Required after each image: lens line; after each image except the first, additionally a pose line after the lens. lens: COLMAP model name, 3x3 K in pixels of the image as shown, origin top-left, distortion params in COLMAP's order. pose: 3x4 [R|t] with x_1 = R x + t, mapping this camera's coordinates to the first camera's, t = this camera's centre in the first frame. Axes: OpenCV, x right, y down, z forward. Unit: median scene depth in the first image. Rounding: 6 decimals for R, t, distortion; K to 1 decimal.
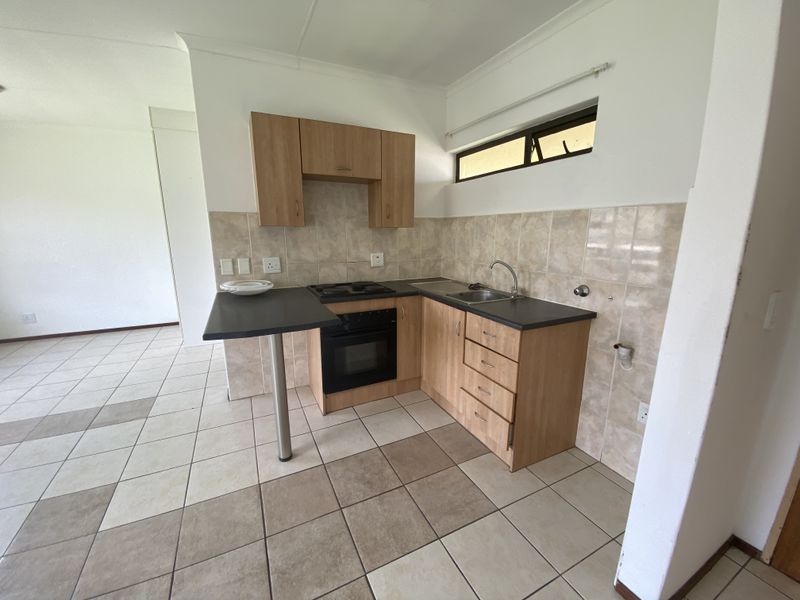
lens RADIAL K [[322.6, 0, 400.0], [0, 322.6, 300.0], [0, 0, 1]] dist [0.025906, -0.027218]
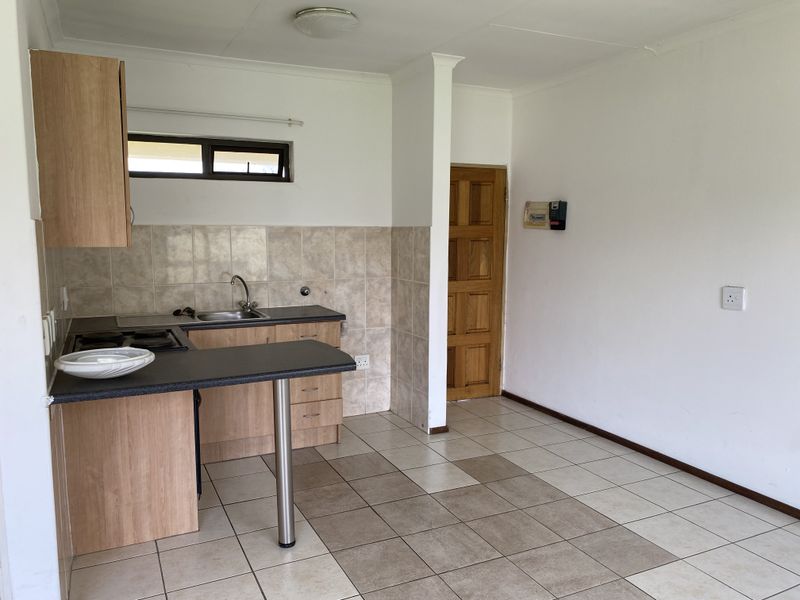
lens RADIAL K [[612.8, 0, 400.0], [0, 612.8, 300.0], [0, 0, 1]] dist [0.001540, 0.003548]
pose [[-0.007885, -0.116864, 0.993117, -1.382602], [0.204441, 0.971981, 0.116000, -0.150652], [-0.978847, 0.203949, 0.016228, 0.480813]]
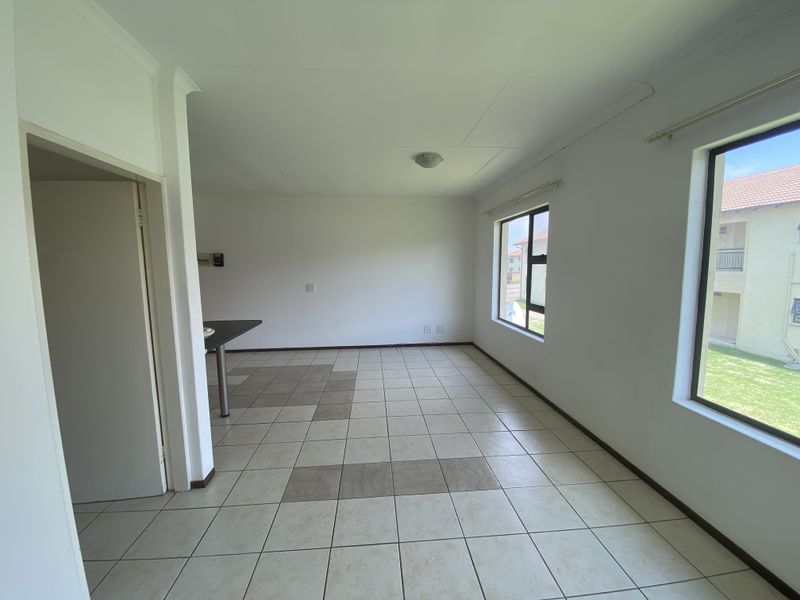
lens RADIAL K [[322.6, 0, 400.0], [0, 322.6, 300.0], [0, 0, 1]] dist [0.025906, -0.027218]
pose [[-0.932817, -0.034245, 0.358719, -1.394698], [0.080513, 0.950502, 0.300106, -0.386580], [-0.351240, 0.308826, -0.883888, 1.573198]]
